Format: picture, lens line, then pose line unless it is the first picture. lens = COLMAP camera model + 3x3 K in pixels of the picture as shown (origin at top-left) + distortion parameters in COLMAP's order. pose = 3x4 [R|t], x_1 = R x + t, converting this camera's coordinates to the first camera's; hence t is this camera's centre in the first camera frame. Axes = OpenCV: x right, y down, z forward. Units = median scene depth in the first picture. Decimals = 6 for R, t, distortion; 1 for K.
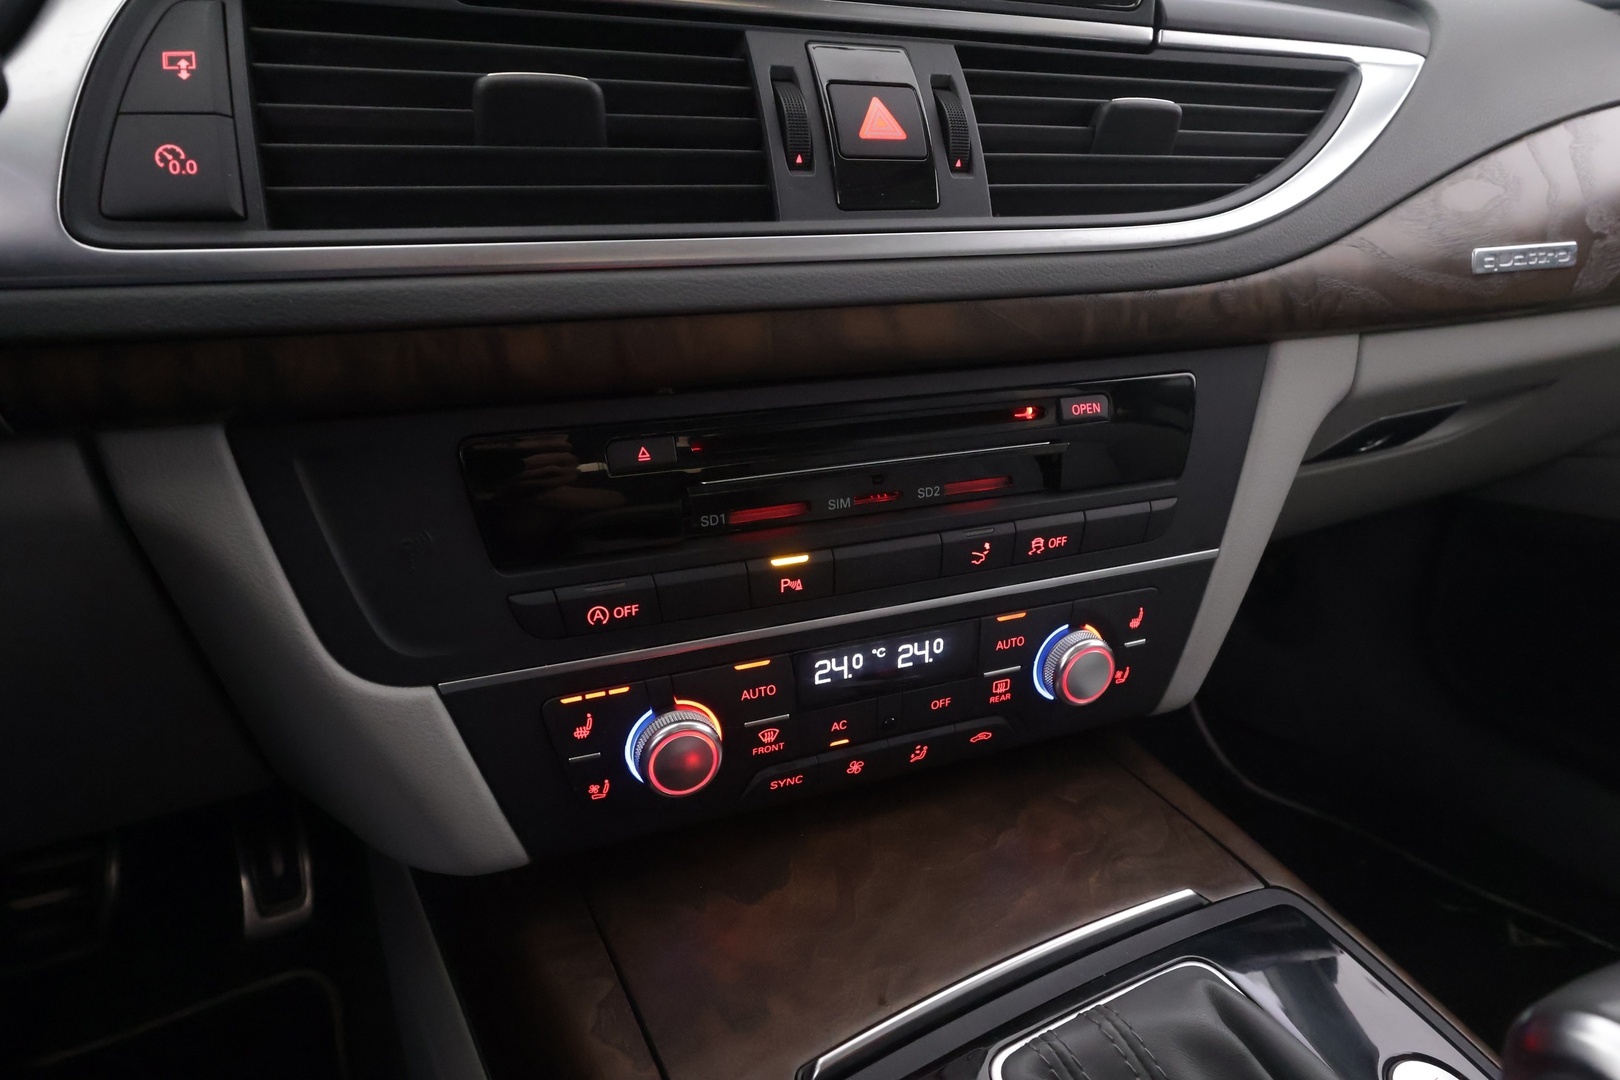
lens RADIAL K [[976.9, 0, 809.8], [0, 976.9, 539.9], [0, 0, 1]] dist [0.000866, 0.002167]
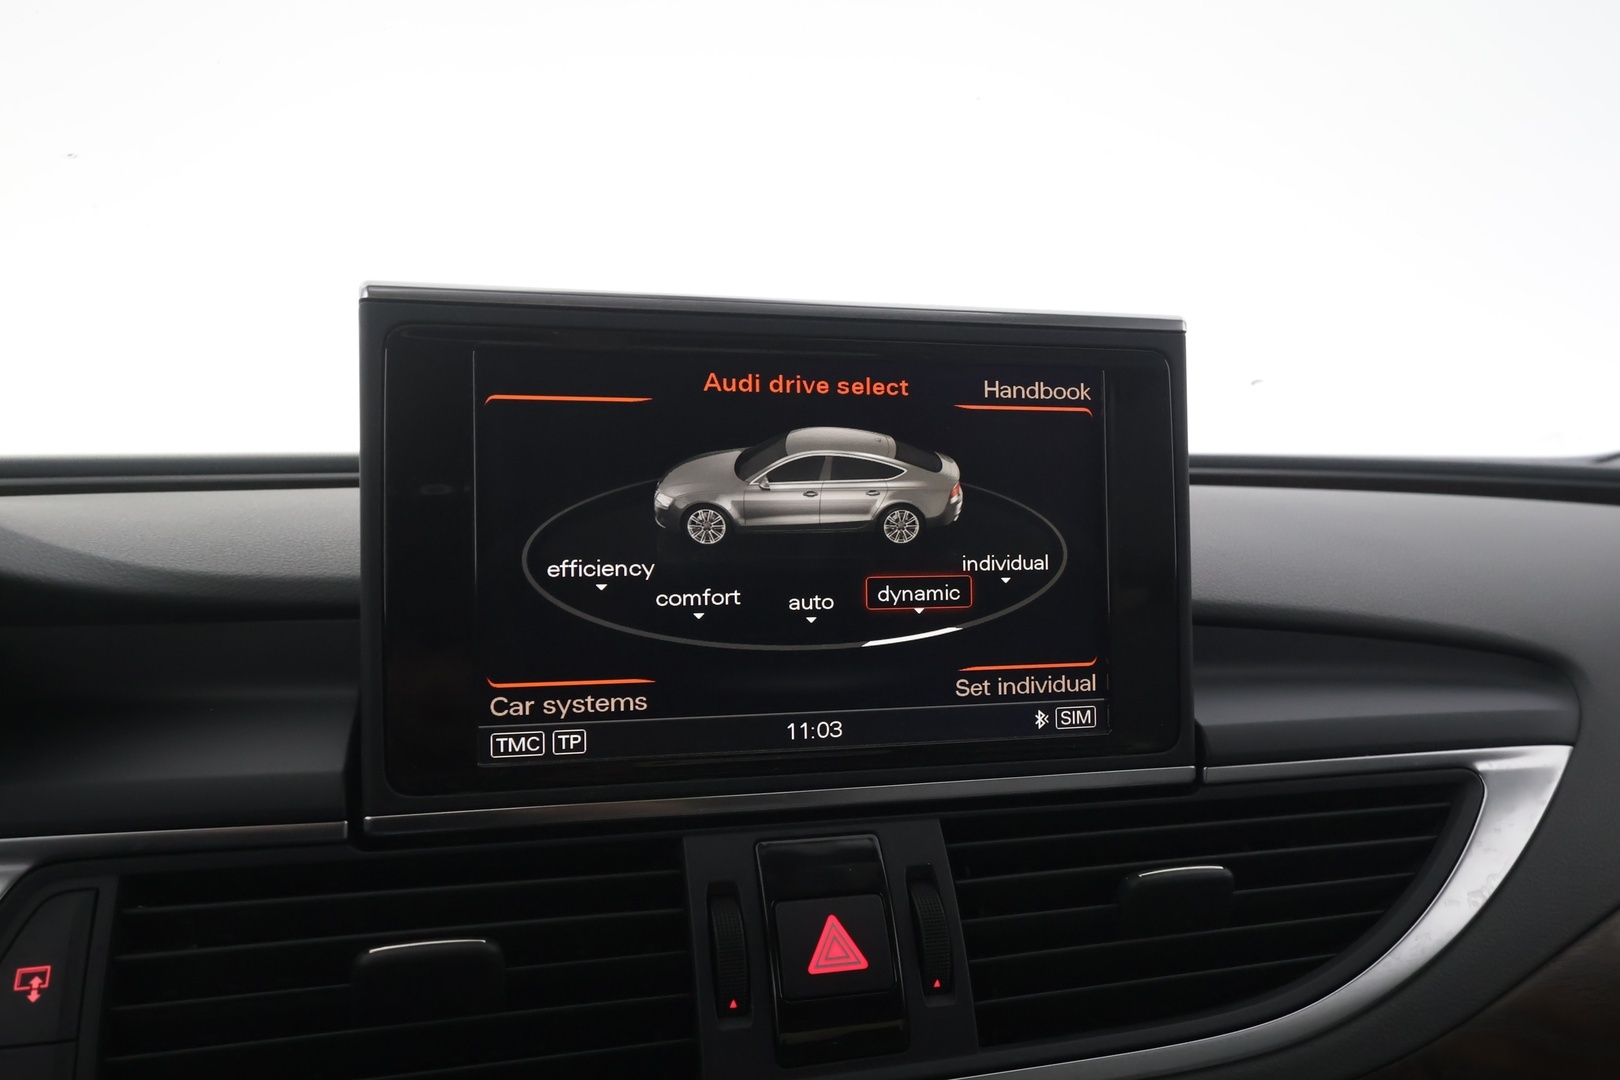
lens RADIAL K [[1268.4, 0, 806.1], [0, 1268.4, 543.8], [0, 0, 1]] dist [0.000963, 0.004156]
pose [[0.993033, 0.005872, -0.117688, 0.166333], [-0.038127, 0.961043, -0.273755, -0.442855], [0.111496, 0.276335, 0.954572, -0.133881]]
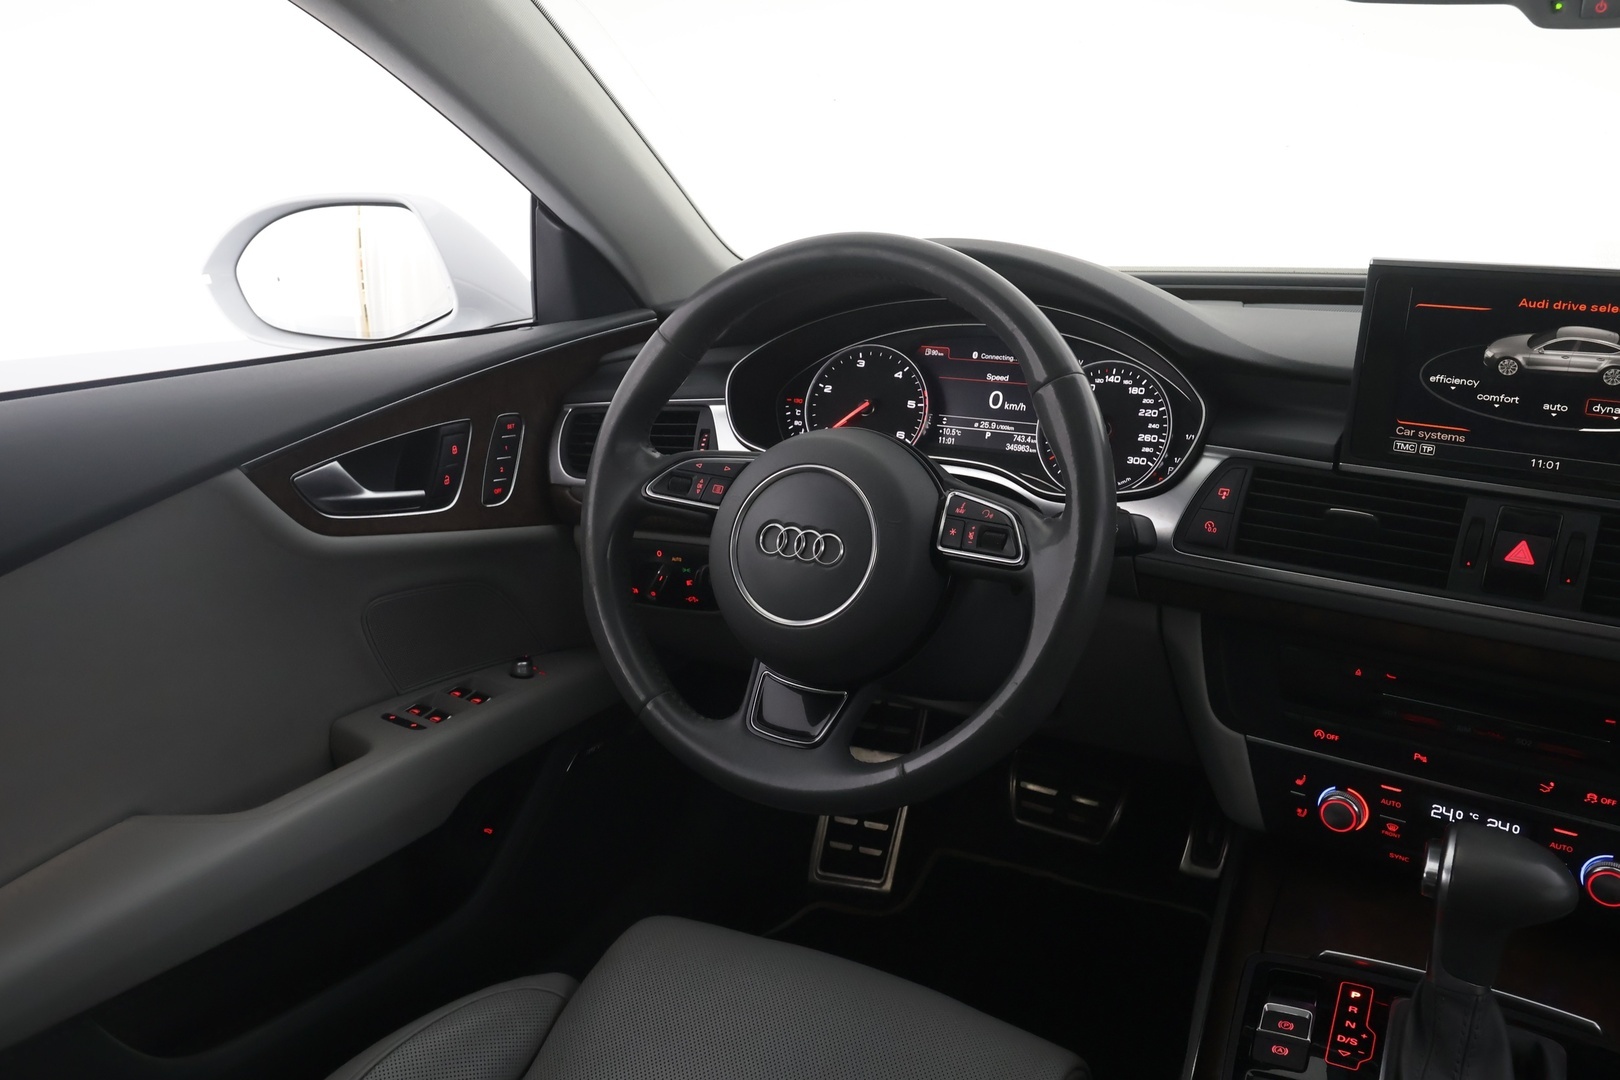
lens RADIAL K [[1268.4, 0, 808.7], [0, 1268.4, 542.5], [0, 0, 1]] dist [0.000963, 0.004156]
pose [[0.537478, 0.245467, -0.806761, 1.319231], [-0.279730, 0.954425, 0.104034, -0.299381], [0.795530, 0.169759, 0.581647, -1.598284]]
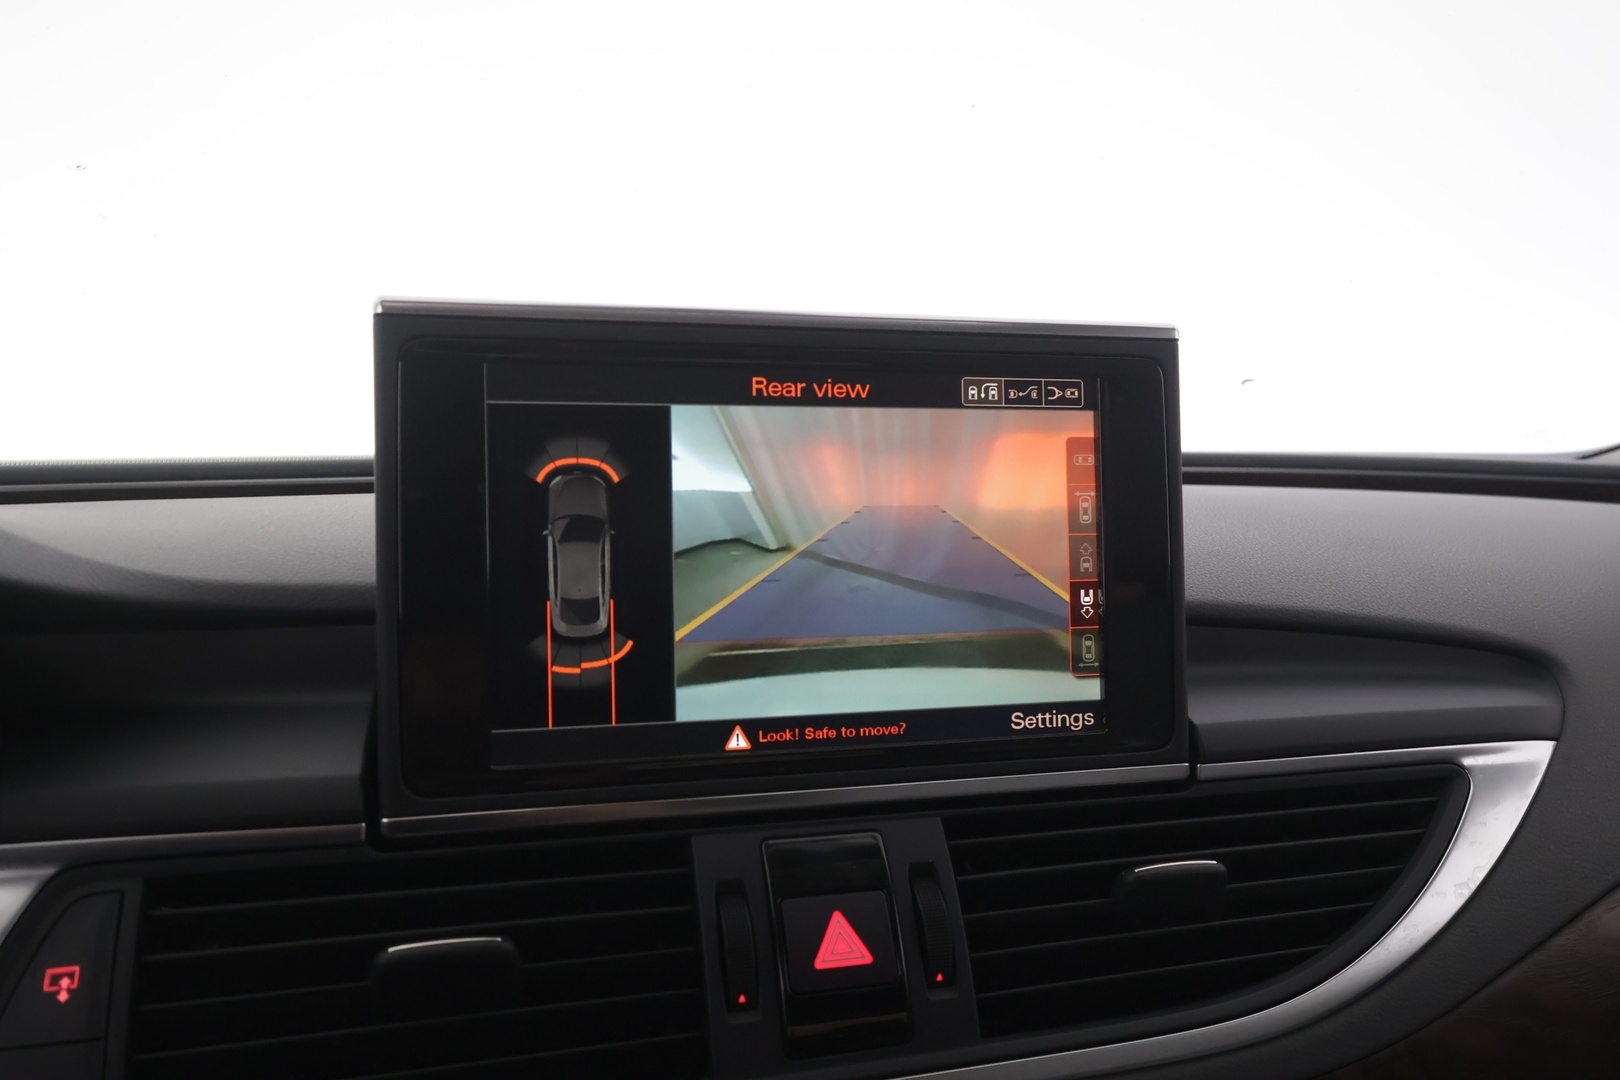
lens RADIAL K [[1268.4, 0, 808.6], [0, 1268.4, 542.0], [0, 0, 1]] dist [0.000963, 0.004156]
pose [[0.993853, 0.001036, -0.110701, 0.160693], [-0.031169, 0.962124, -0.270823, -0.445021], [0.106228, 0.272609, 0.956243, -0.164526]]
